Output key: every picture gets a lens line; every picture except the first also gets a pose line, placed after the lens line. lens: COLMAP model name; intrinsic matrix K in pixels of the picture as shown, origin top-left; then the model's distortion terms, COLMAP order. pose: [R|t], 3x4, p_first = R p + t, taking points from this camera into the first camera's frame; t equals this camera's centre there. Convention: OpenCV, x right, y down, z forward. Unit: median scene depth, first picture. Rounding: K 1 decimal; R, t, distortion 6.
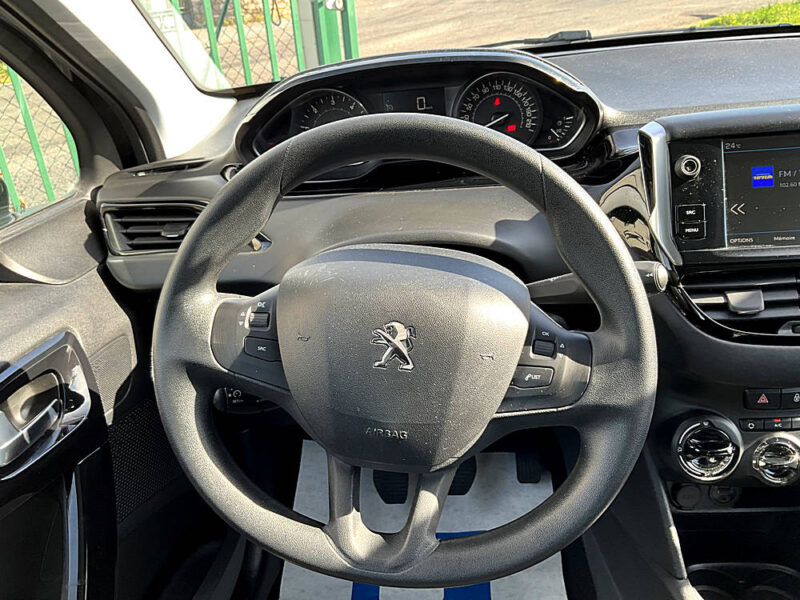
lens RADIAL K [[671.5, 0, 400.0], [0, 671.5, 300.0], [0, 0, 1]] dist [0.068591, -0.141926]
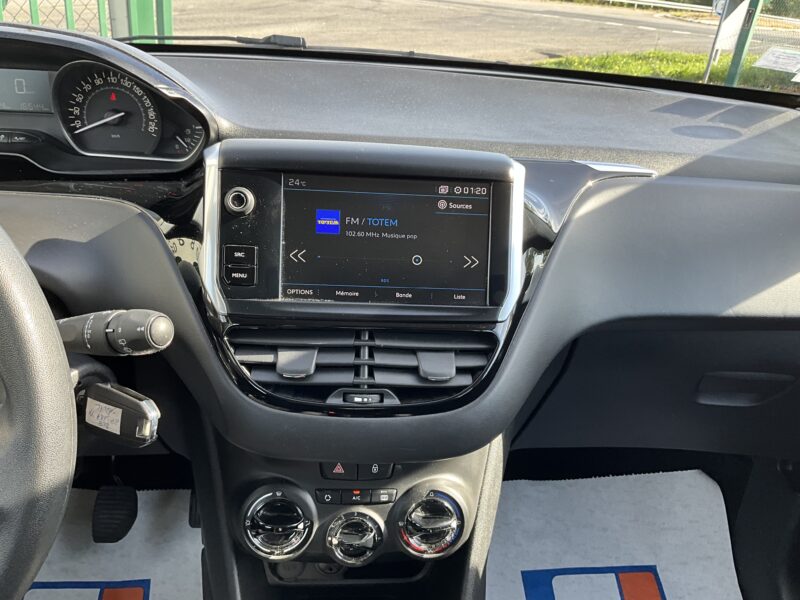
lens RADIAL K [[671.5, 0, 400.0], [0, 671.5, 300.0], [0, 0, 1]] dist [0.068591, -0.141926]
pose [[0.974460, 0.079465, 0.210032, 0.406110], [-0.078651, 0.996827, -0.012238, -0.069780], [-0.210338, -0.004593, 0.977618, 0.115103]]
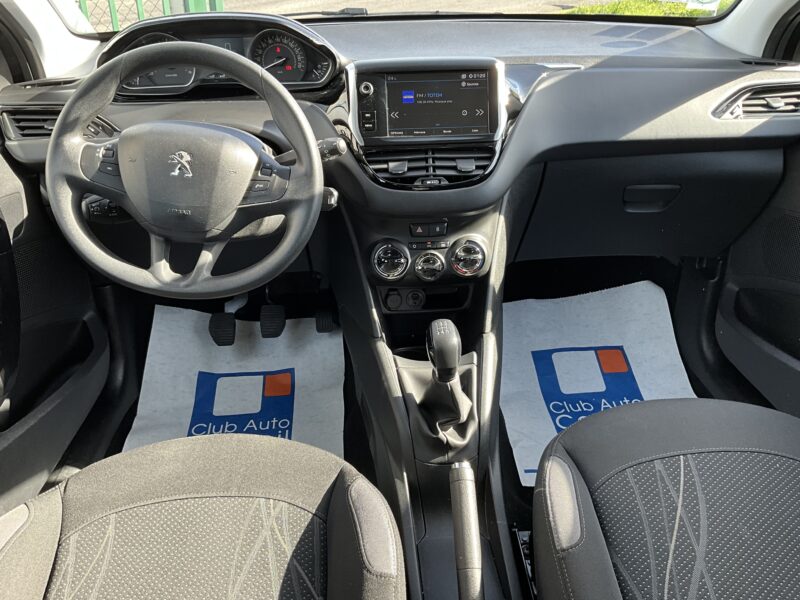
lens RADIAL K [[666.3, 0, 400.0], [0, 666.3, 300.0], [0, 0, 1]] dist [0.077765, -0.139672]
pose [[0.985958, 0.002351, 0.166975, 0.196411], [-0.008408, 0.999332, 0.035579, 0.263716], [-0.166780, -0.036483, 0.985319, -0.692429]]
